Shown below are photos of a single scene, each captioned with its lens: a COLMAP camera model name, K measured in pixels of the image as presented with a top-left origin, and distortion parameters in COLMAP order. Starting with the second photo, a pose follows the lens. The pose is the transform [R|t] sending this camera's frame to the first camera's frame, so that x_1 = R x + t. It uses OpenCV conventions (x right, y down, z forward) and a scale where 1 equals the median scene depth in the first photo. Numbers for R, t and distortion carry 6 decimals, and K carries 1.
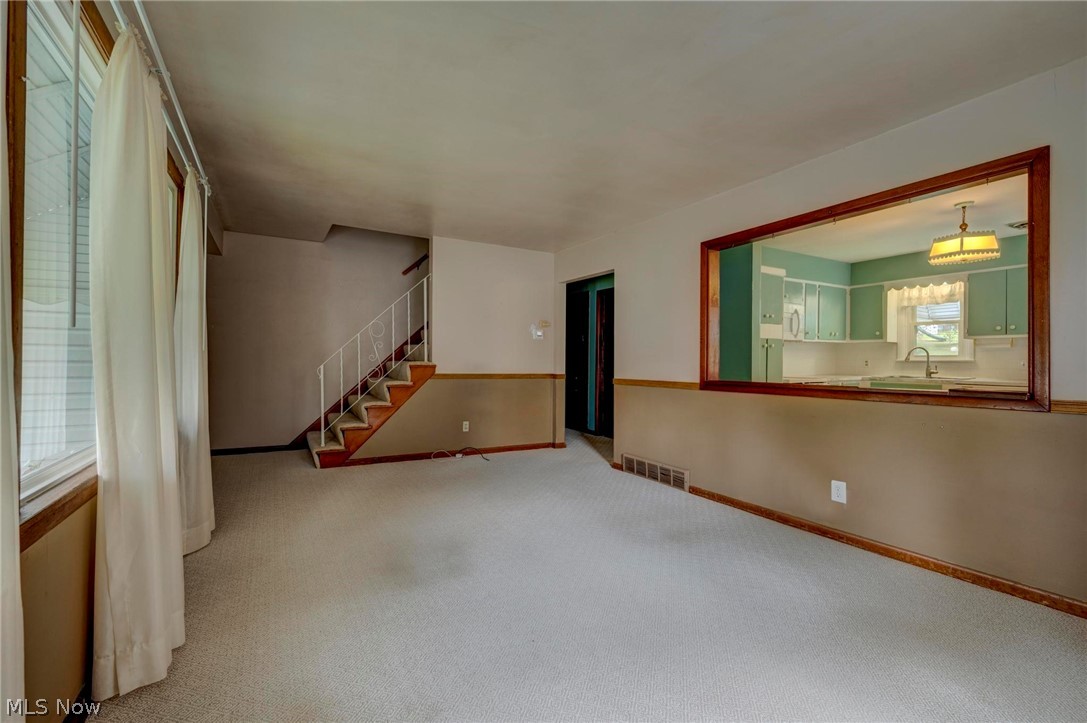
lens RADIAL K [[459.1, 0, 521.0], [0, 459.1, 357.7], [0, 0, 1]] dist [-0.001354, -0.000459]
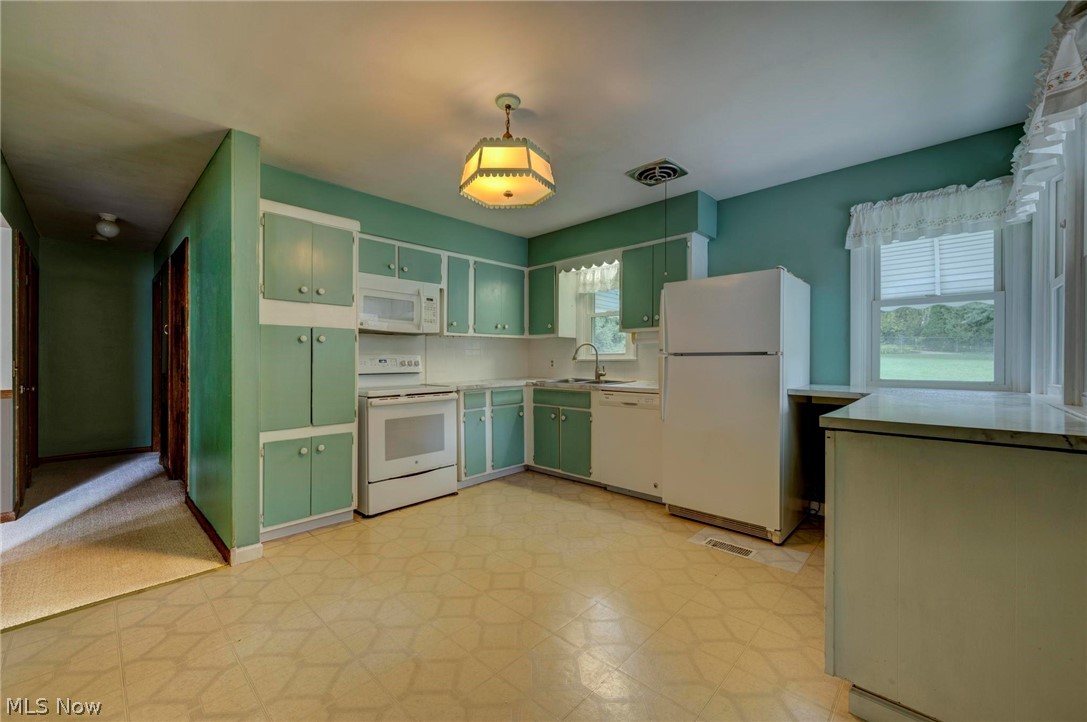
lens RADIAL K [[432.5, 0, 550.4], [0, 432.5, 361.2], [0, 0, 1]] dist [0.001078, -0.000482]
pose [[0.949723, -0.008622, 0.312972, 0.578225], [0.006262, 0.999944, 0.008545, 0.001291], [-0.313028, -0.006156, 0.949724, 0.303389]]
